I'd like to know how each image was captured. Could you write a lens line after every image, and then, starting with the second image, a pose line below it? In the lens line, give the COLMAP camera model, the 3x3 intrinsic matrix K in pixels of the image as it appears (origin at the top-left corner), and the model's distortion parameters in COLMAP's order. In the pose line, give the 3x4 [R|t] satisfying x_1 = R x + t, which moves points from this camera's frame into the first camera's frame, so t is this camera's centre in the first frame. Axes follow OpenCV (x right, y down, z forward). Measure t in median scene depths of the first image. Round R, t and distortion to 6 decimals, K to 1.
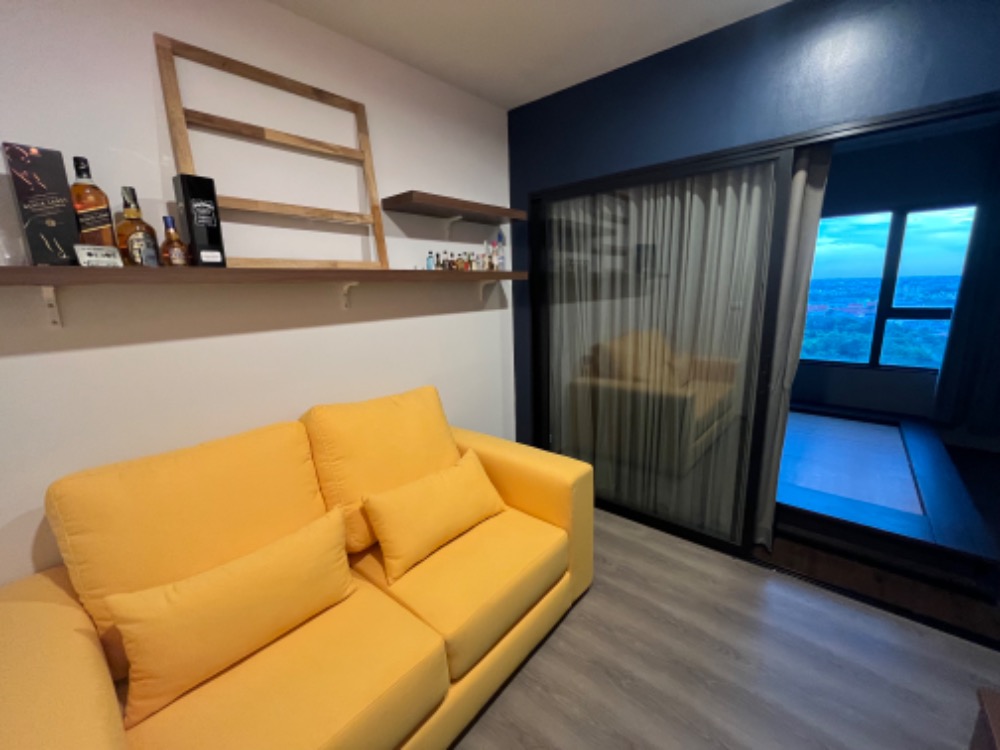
lens RADIAL K [[412.8, 0, 500.0], [0, 412.8, 375.0], [0, 0, 1]] dist [-0.000848, -0.000146]
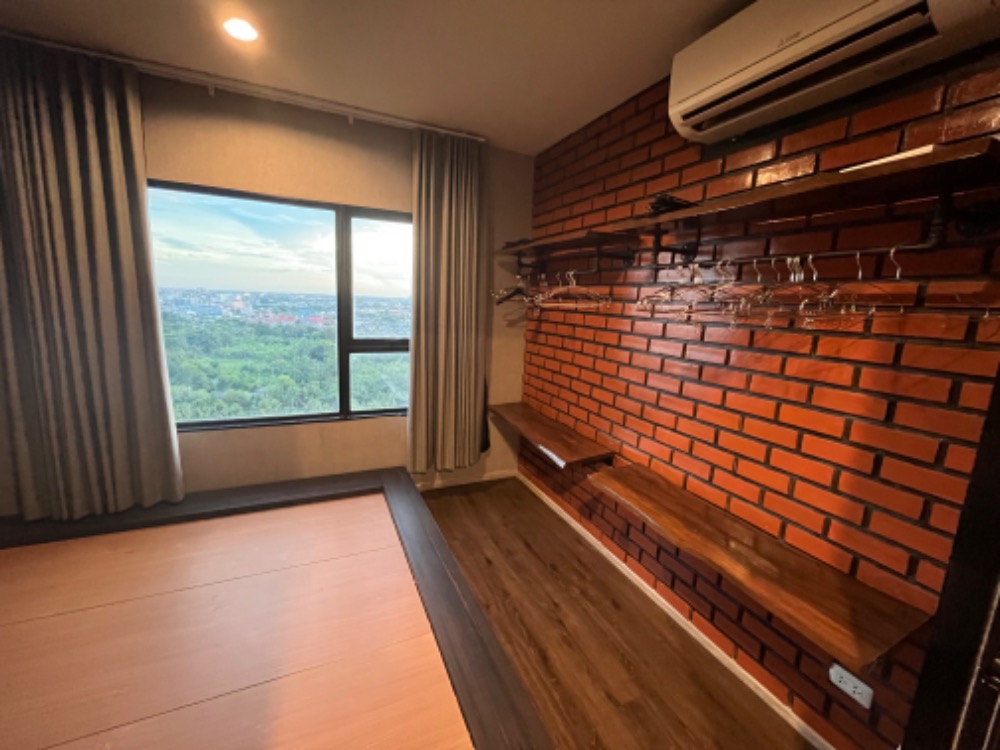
lens RADIAL K [[412.8, 0, 500.0], [0, 412.8, 375.0], [0, 0, 1]] dist [-0.000848, -0.000146]
pose [[0.434645, -0.110297, 0.893822, 0.408540], [0.129677, 0.989795, 0.059081, -0.108250], [-0.891217, 0.090229, 0.444512, 0.454379]]
